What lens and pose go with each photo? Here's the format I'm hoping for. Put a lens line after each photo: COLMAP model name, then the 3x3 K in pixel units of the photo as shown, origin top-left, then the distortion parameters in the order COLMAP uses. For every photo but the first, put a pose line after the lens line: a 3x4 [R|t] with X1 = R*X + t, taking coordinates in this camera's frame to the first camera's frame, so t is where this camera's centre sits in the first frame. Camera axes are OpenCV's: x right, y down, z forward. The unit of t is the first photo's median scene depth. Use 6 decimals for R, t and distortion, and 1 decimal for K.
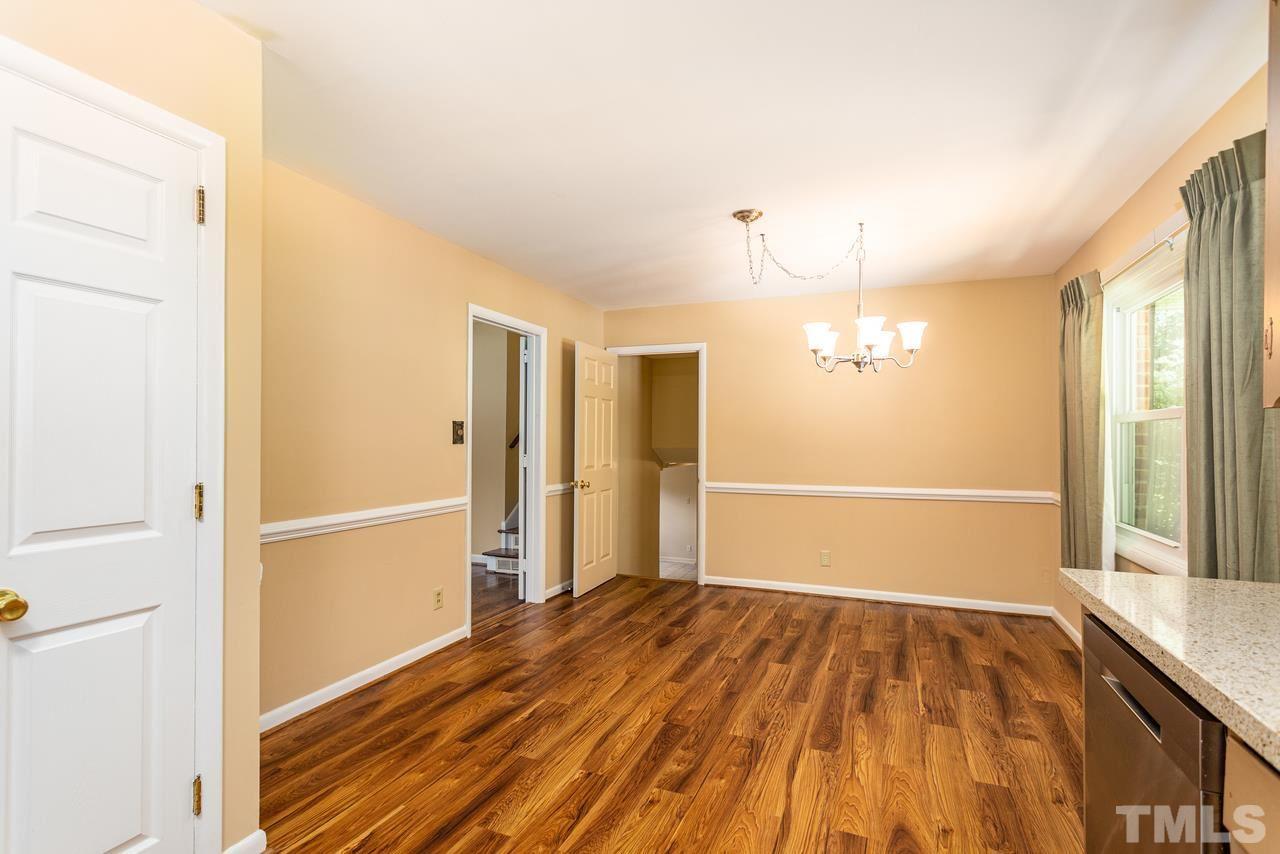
lens RADIAL K [[615.1, 0, 643.3], [0, 615.1, 432.7], [0, 0, 1]] dist [-0.001670, 0.001022]
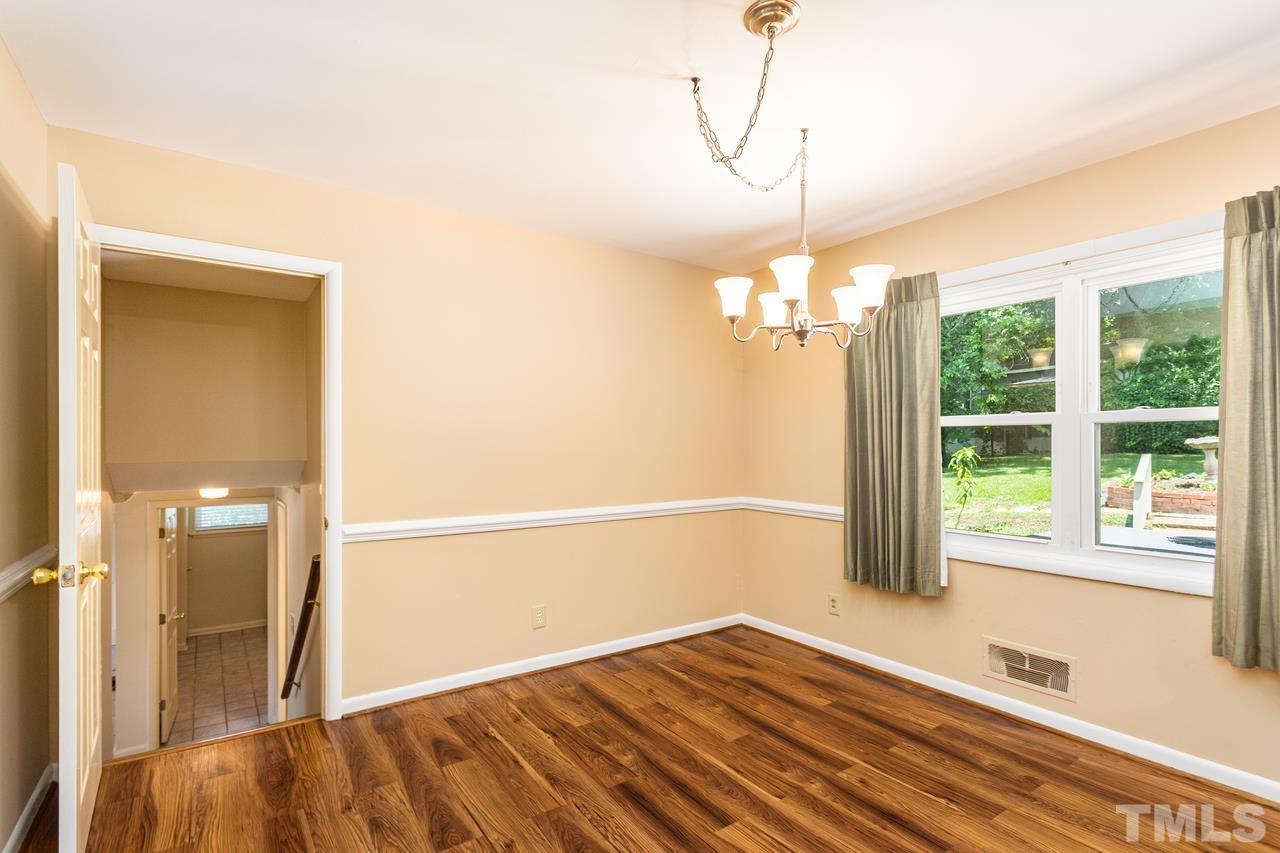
lens RADIAL K [[615.1, 0, 641.2], [0, 615.1, 442.3], [0, 0, 1]] dist [-0.001670, 0.001022]
pose [[0.541787, -0.000519, 0.840515, -0.273531], [-0.007287, 0.999959, 0.005314, 0.005281], [-0.840484, -0.009004, 0.541762, 0.652286]]
